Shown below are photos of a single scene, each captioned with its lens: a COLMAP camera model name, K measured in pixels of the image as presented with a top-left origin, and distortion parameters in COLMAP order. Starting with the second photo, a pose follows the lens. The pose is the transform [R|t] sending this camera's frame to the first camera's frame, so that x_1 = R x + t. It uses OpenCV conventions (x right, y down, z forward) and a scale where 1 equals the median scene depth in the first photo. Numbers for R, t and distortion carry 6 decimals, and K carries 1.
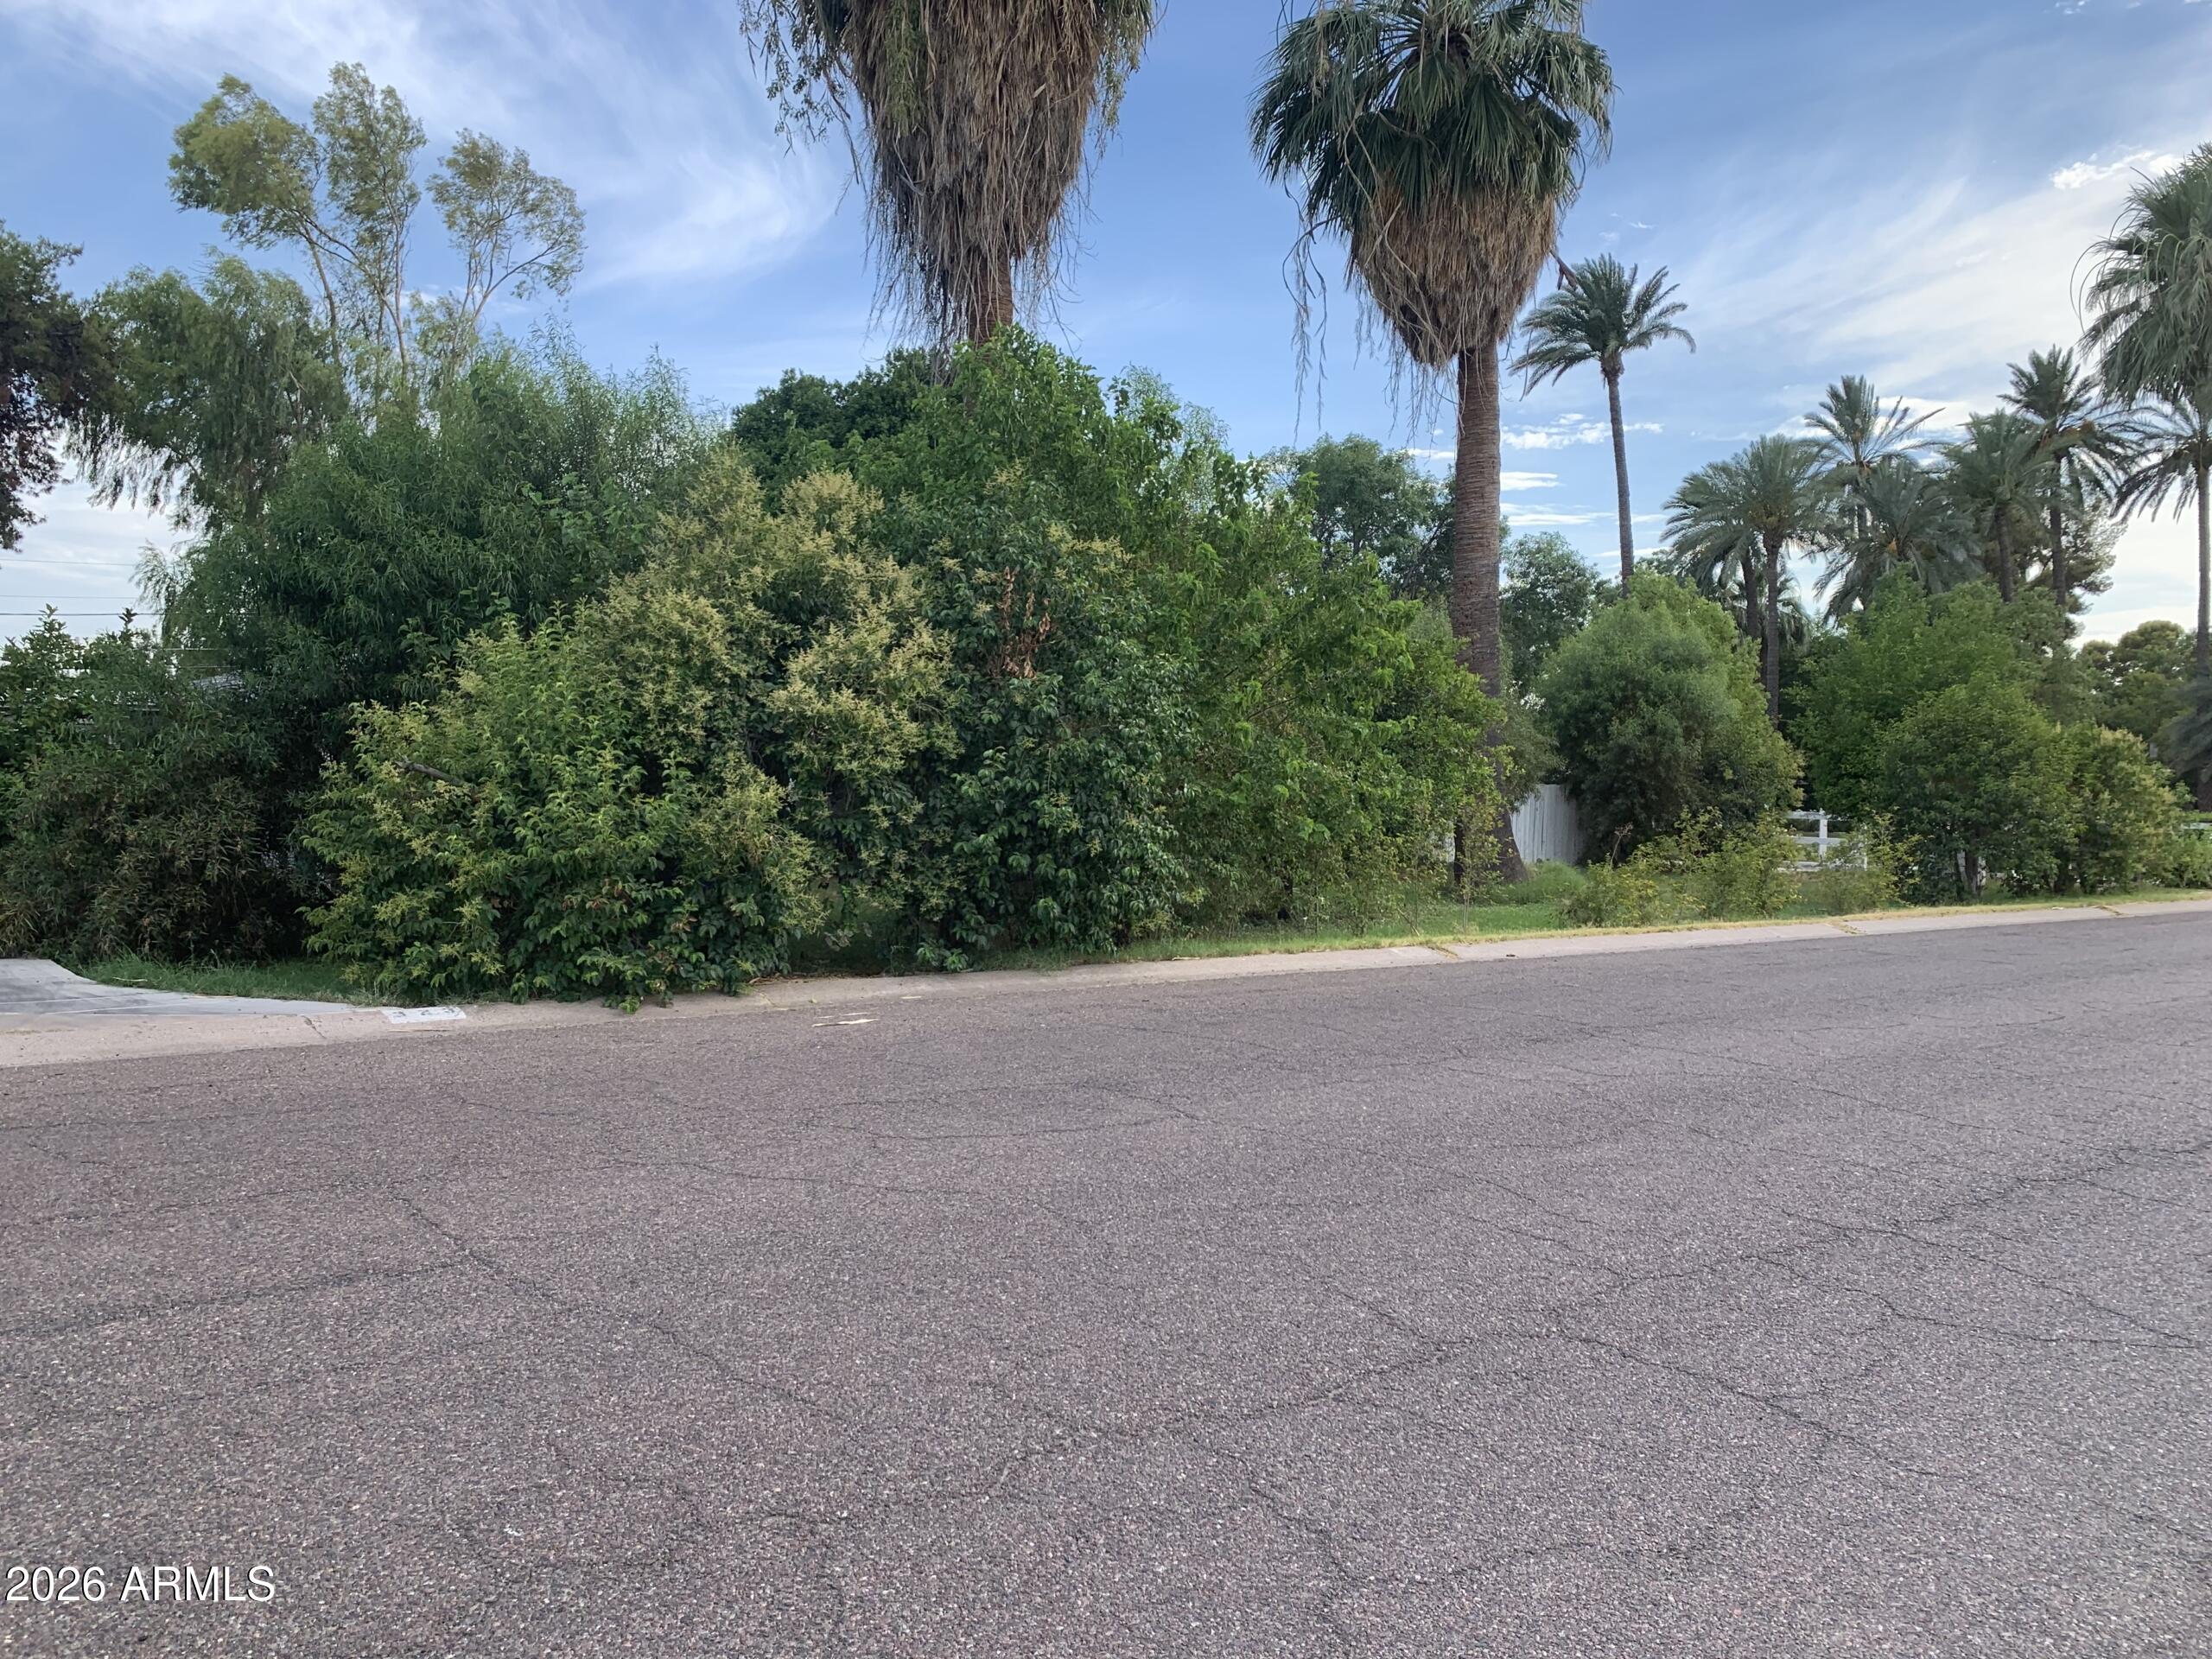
lens RADIAL K [[1667.6, 0, 1142.7], [0, 1667.6, 832.5], [0, 0, 1]] dist [0.007737, -0.003538]
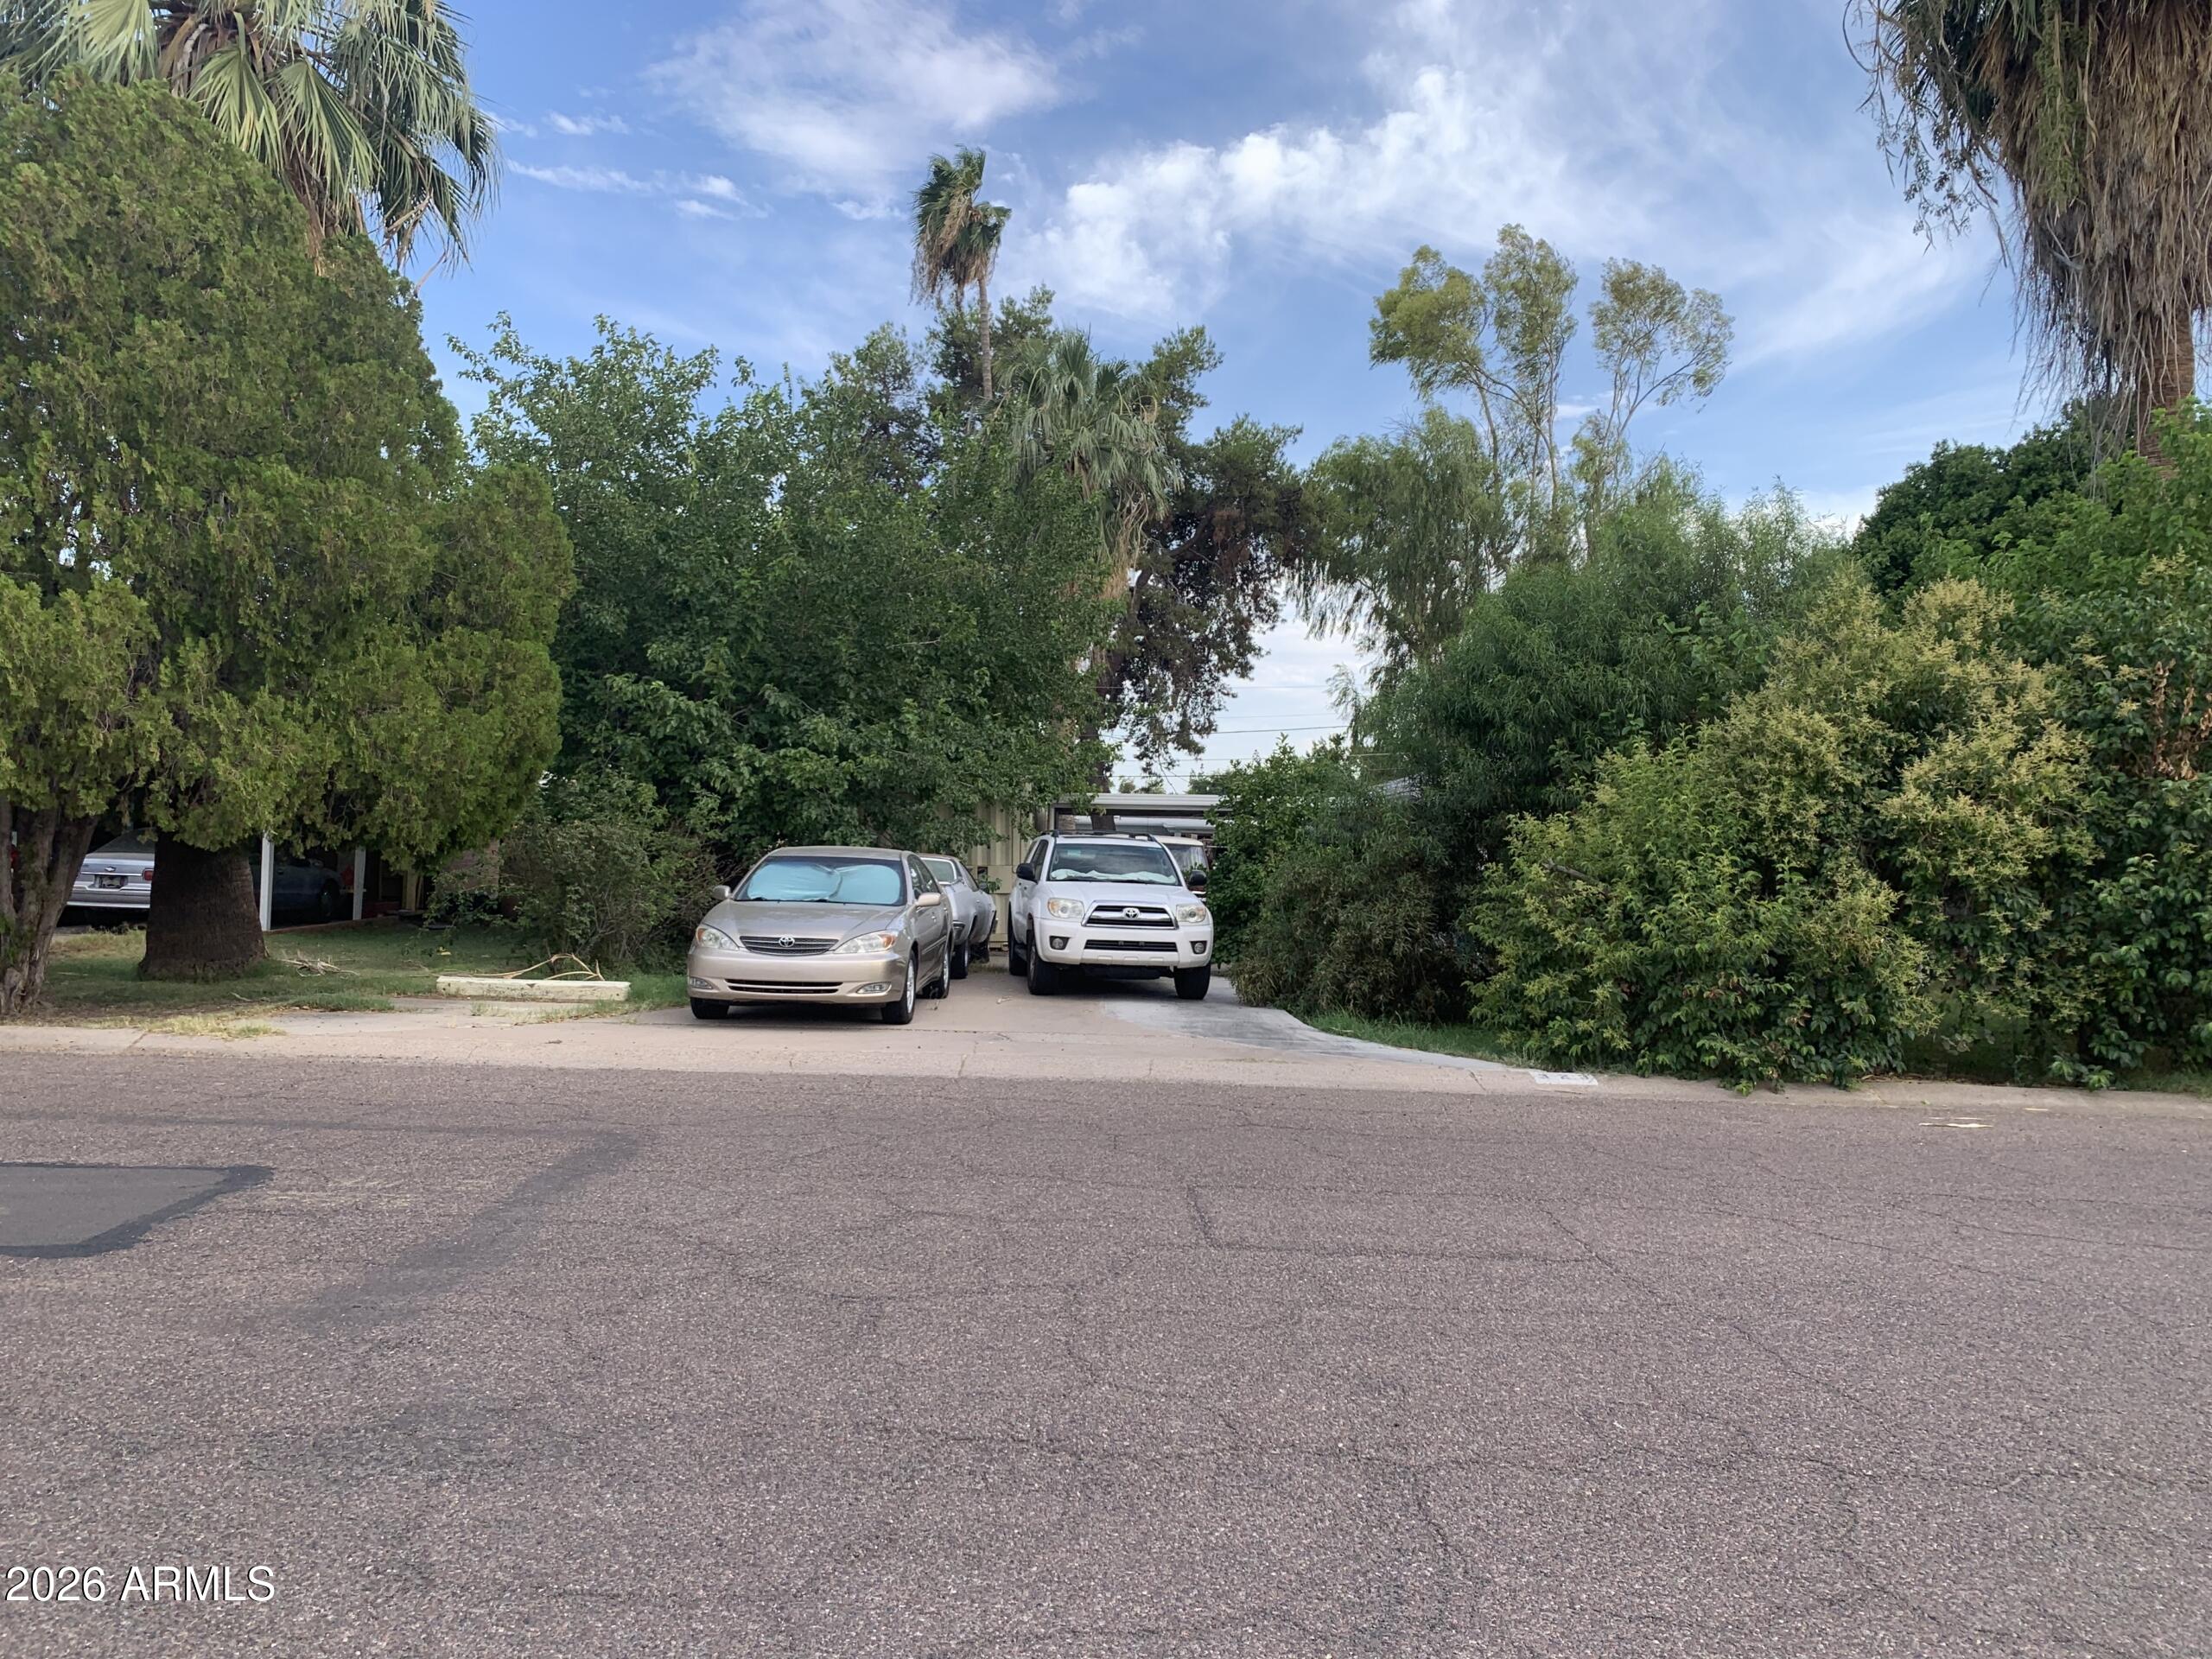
lens RADIAL K [[1667.6, 0, 1142.7], [0, 1667.6, 832.5], [0, 0, 1]] dist [0.007737, -0.003538]
pose [[0.793319, -0.000826, -0.608805, 0.043333], [-0.032839, 0.998485, -0.044146, -0.002530], [0.607920, 0.055015, 0.792090, -0.103923]]
